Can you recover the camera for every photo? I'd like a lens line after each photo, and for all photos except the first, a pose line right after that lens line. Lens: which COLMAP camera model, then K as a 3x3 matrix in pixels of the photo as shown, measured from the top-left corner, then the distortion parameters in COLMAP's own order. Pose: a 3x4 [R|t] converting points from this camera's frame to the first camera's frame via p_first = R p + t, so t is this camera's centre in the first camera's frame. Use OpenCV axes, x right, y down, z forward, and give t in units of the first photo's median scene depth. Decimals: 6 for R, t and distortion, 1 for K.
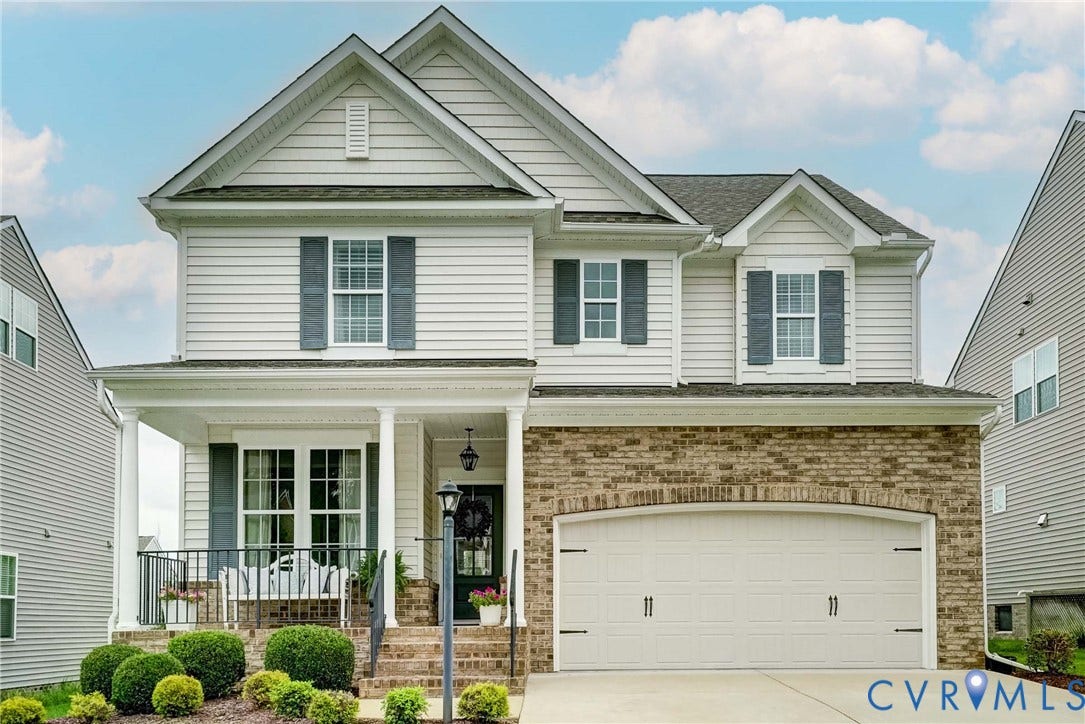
lens RADIAL K [[2457.3, 0, 543.0], [0, 2457.3, 515.9], [0, 0, 1]] dist [0.120318, 0.482647]
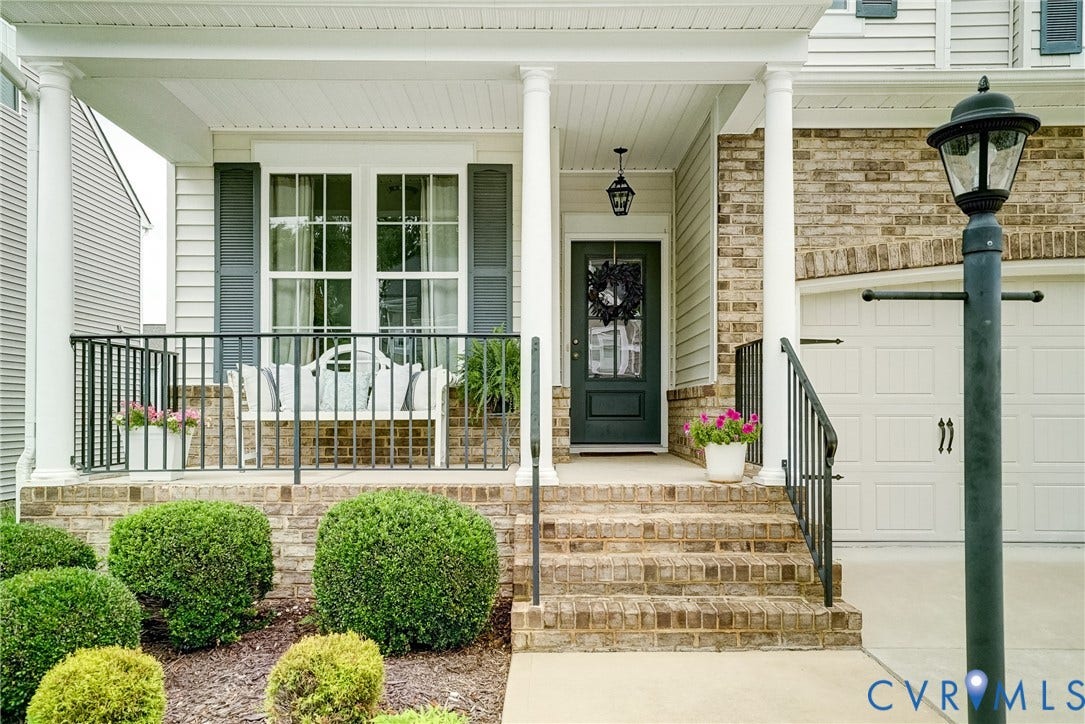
lens RADIAL K [[2457.3, 0, 543.0], [0, 2457.3, 515.9], [0, 0, 1]] dist [0.120318, 0.482647]
pose [[0.999892, 0.008985, -0.011666, -0.048313], [-0.007957, 0.996320, 0.085336, 0.005974], [0.012390, -0.085234, 0.996284, 0.403790]]
